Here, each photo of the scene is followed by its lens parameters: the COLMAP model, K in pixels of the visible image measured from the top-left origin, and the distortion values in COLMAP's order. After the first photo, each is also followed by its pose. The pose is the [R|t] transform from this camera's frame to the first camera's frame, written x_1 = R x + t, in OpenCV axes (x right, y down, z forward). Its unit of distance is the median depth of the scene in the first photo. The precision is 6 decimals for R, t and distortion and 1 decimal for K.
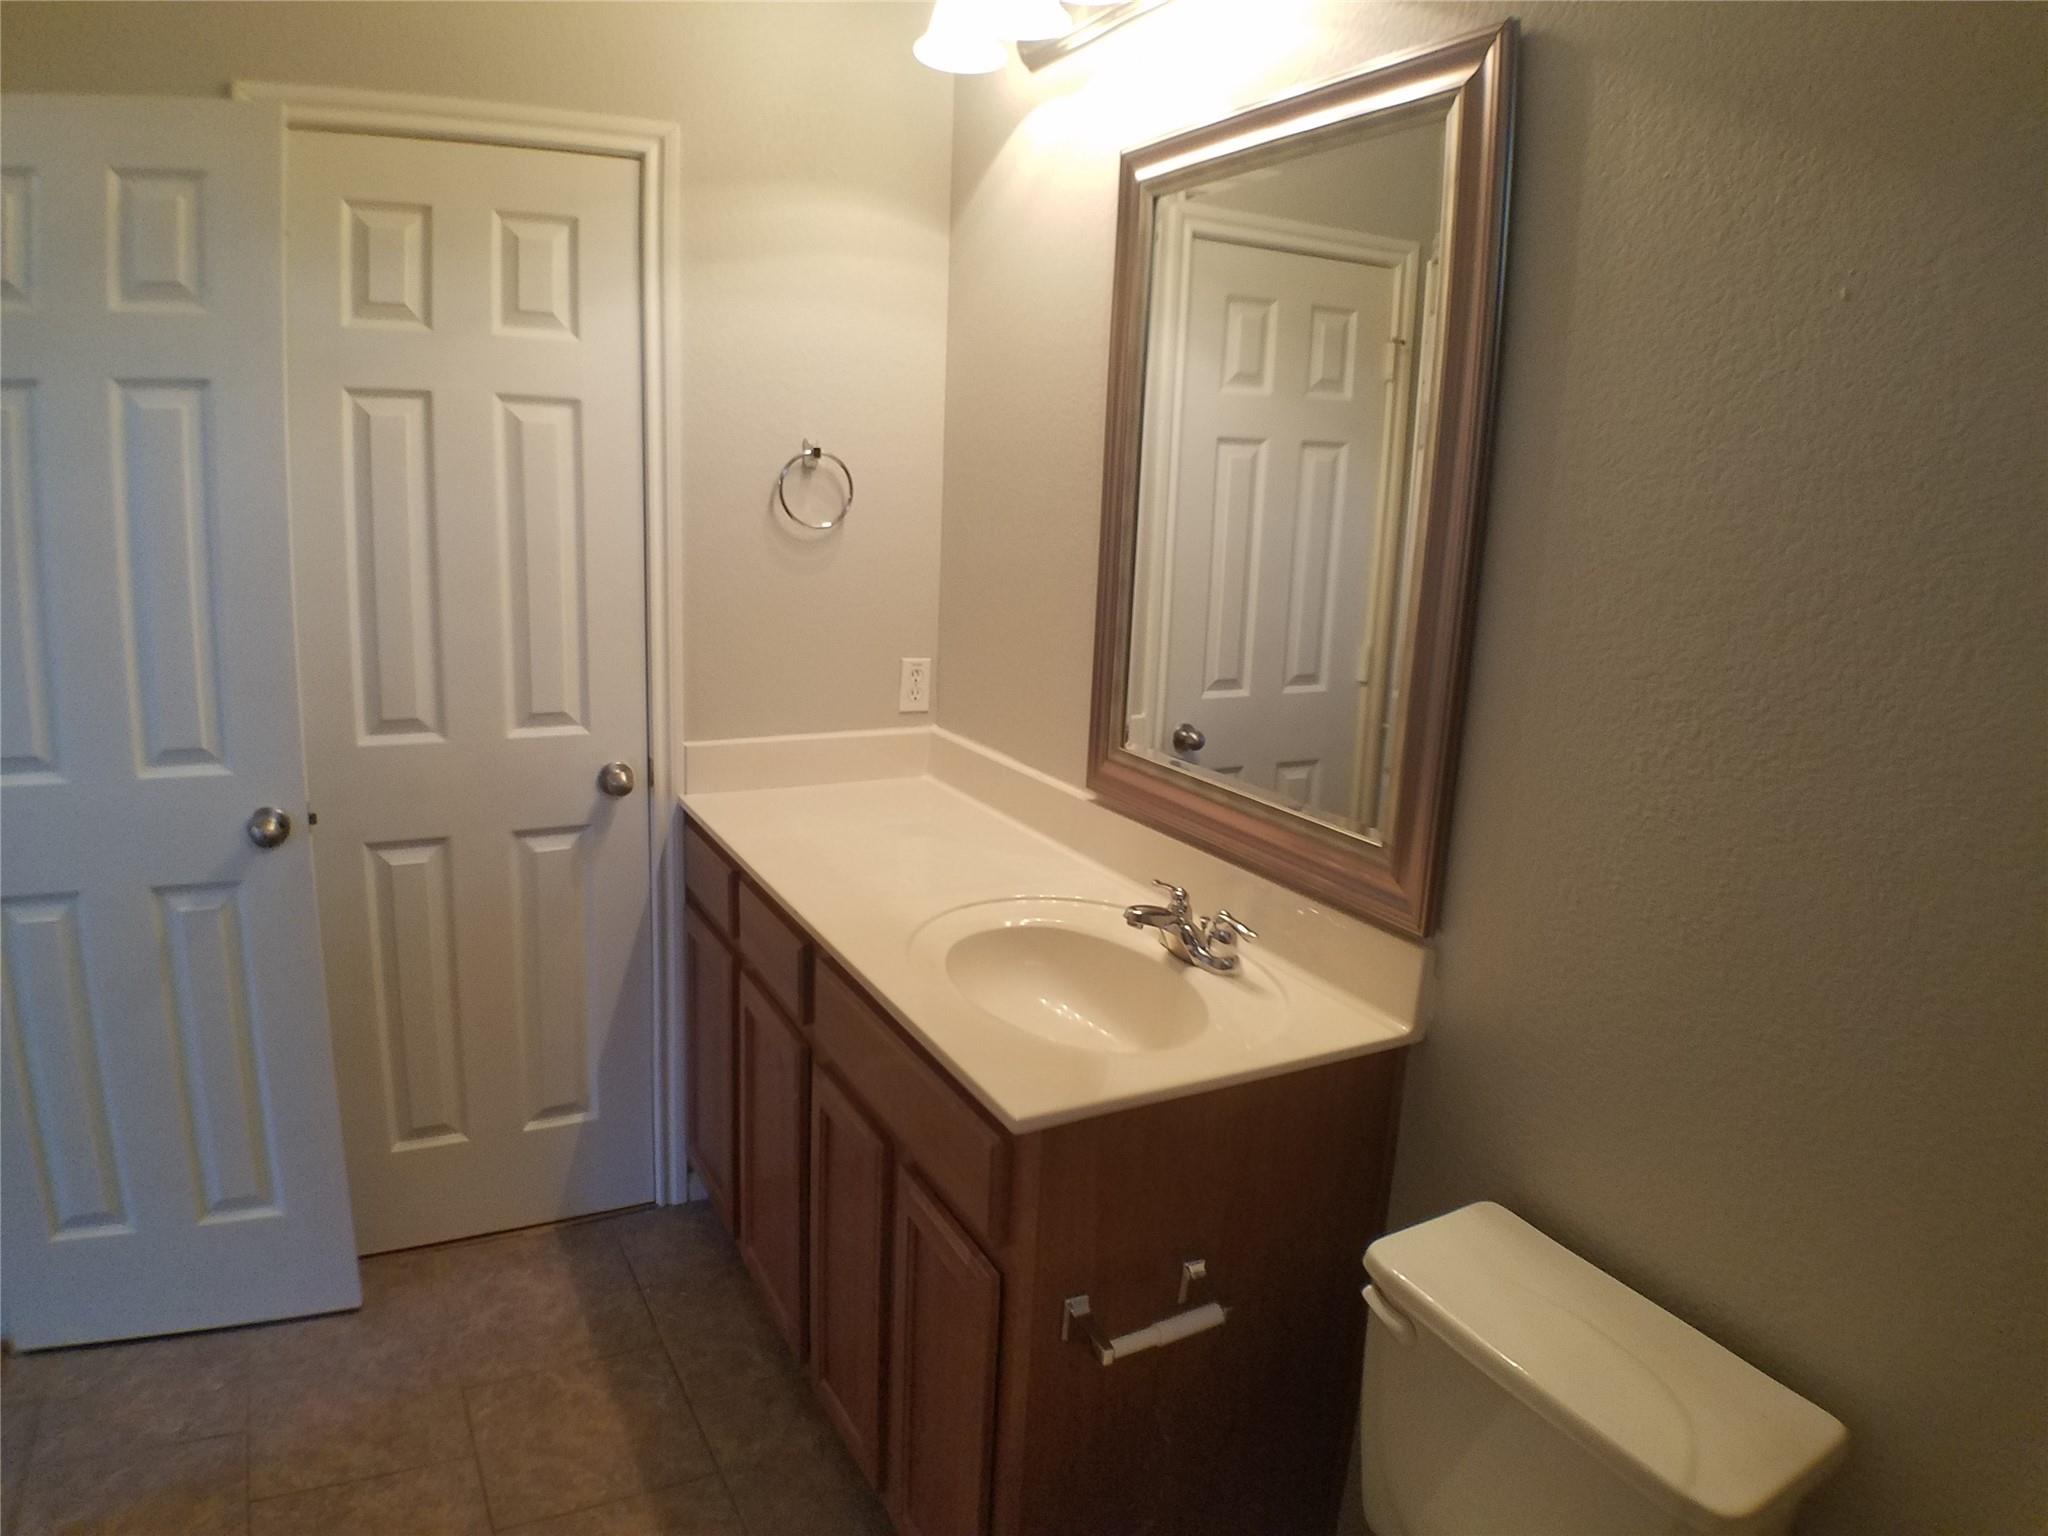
lens RADIAL K [[1267.0, 0, 971.7], [0, 1267.0, 758.9], [0, 0, 1]] dist [-0.070076, -0.039972]
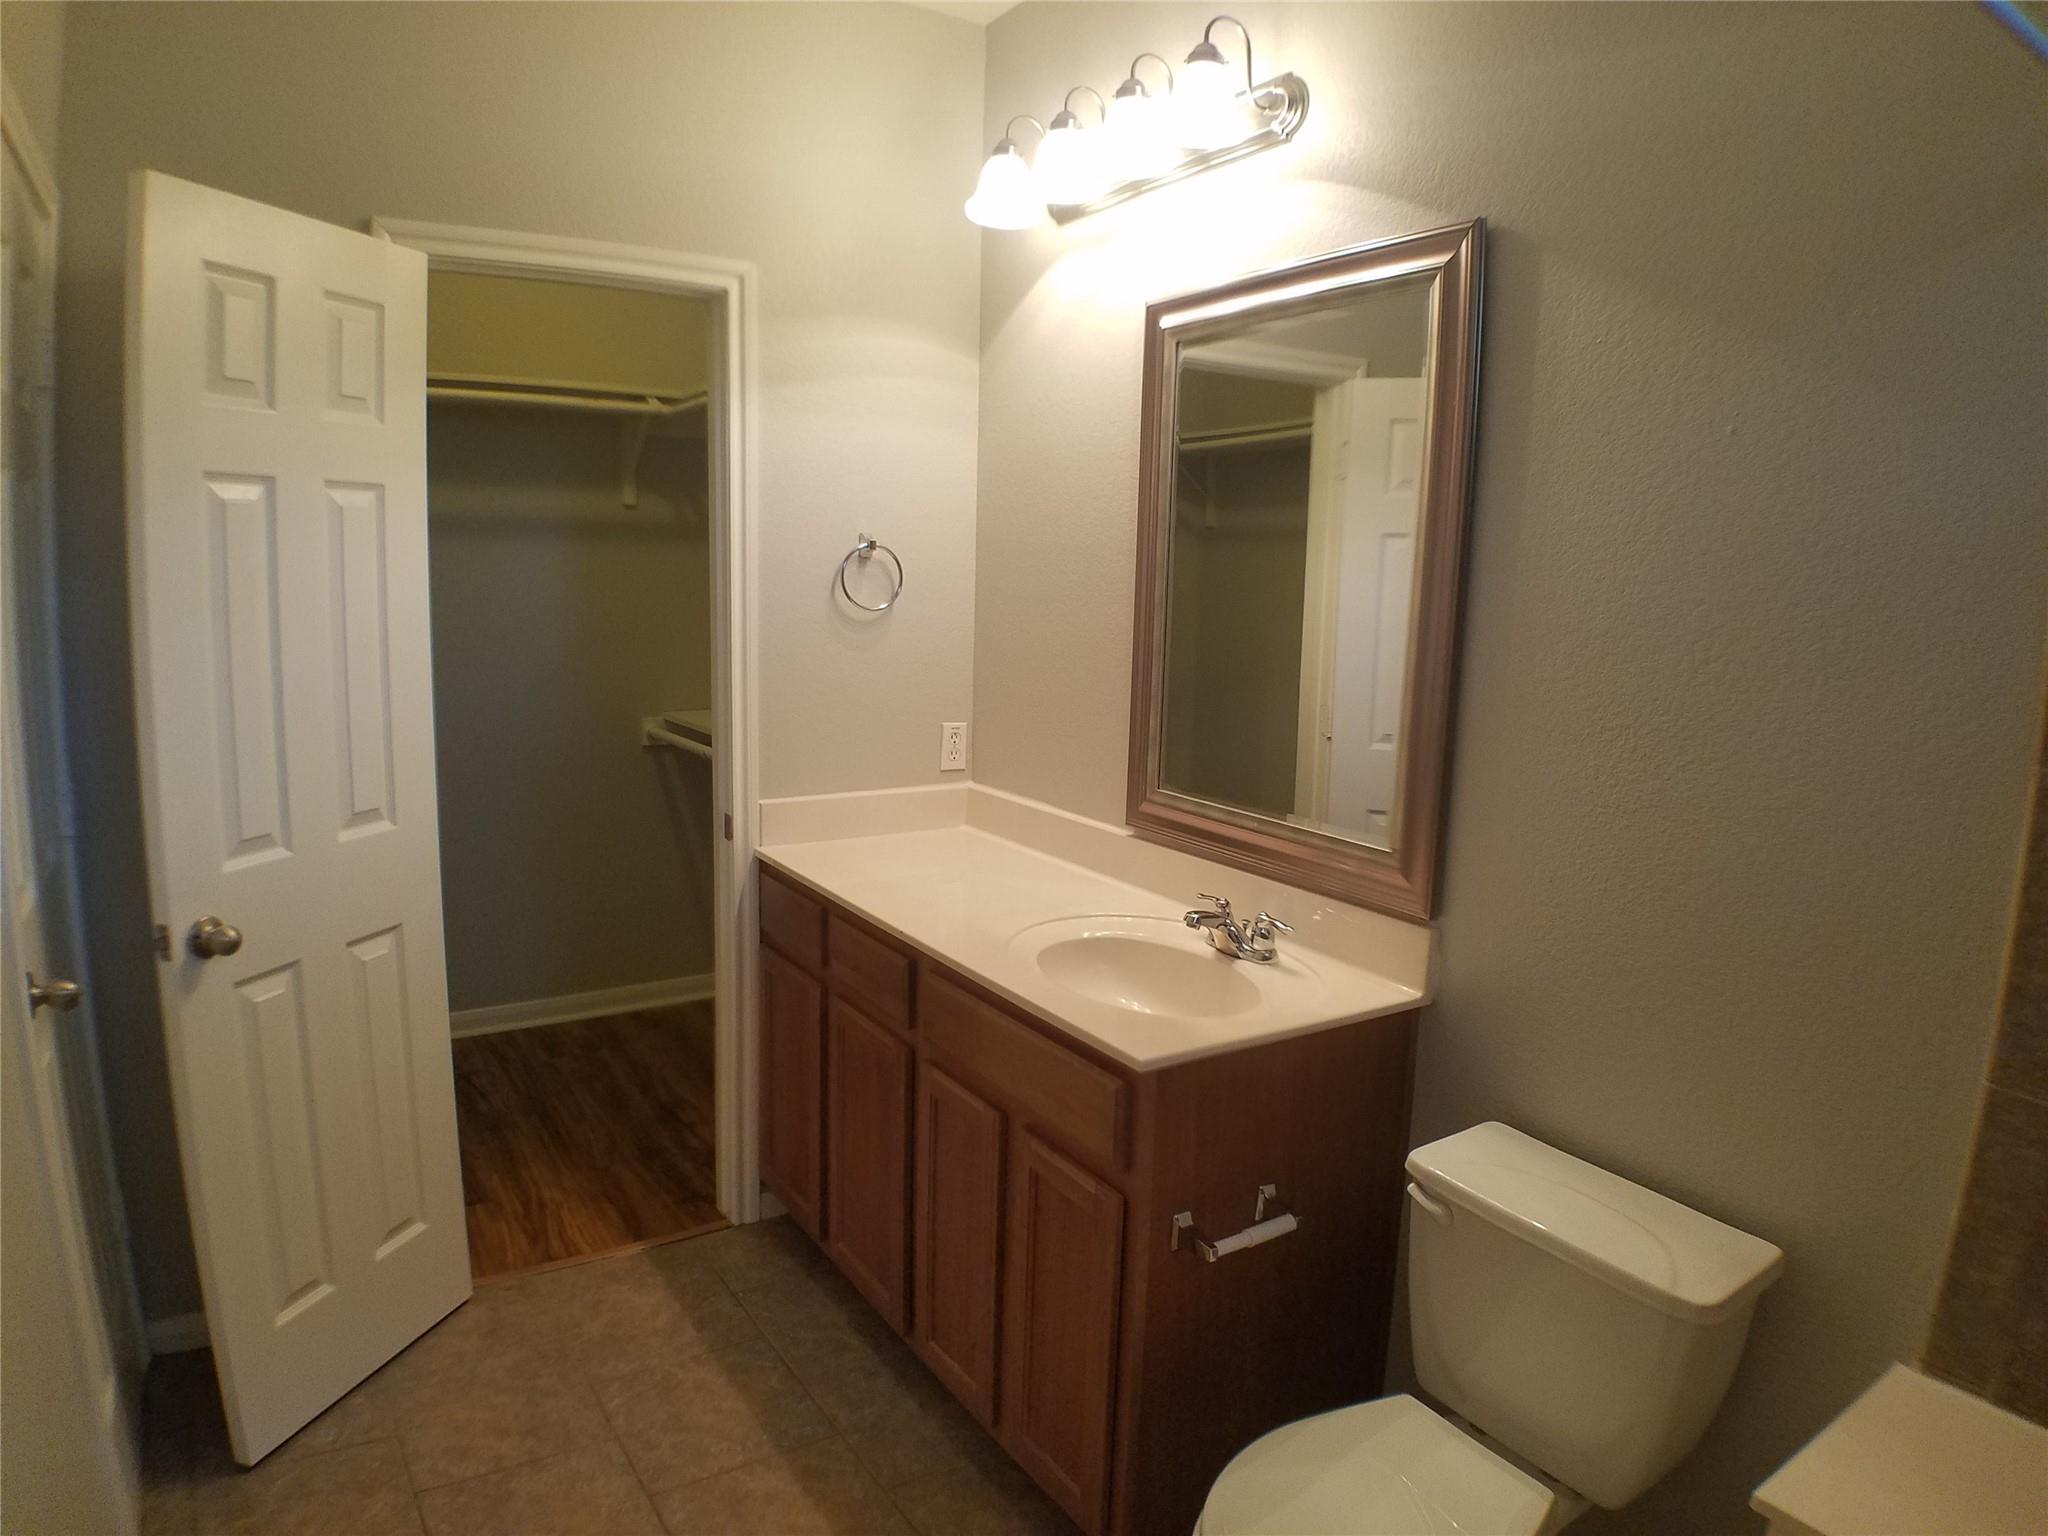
lens RADIAL K [[1267.0, 0, 1012.0], [0, 1267.0, 786.3], [0, 0, 1]] dist [-0.070076, -0.039972]
pose [[0.995101, -0.027409, 0.094986, -0.157725], [0.031477, 0.998638, -0.041599, 0.040235], [-0.093716, 0.044385, 0.994609, -0.208564]]
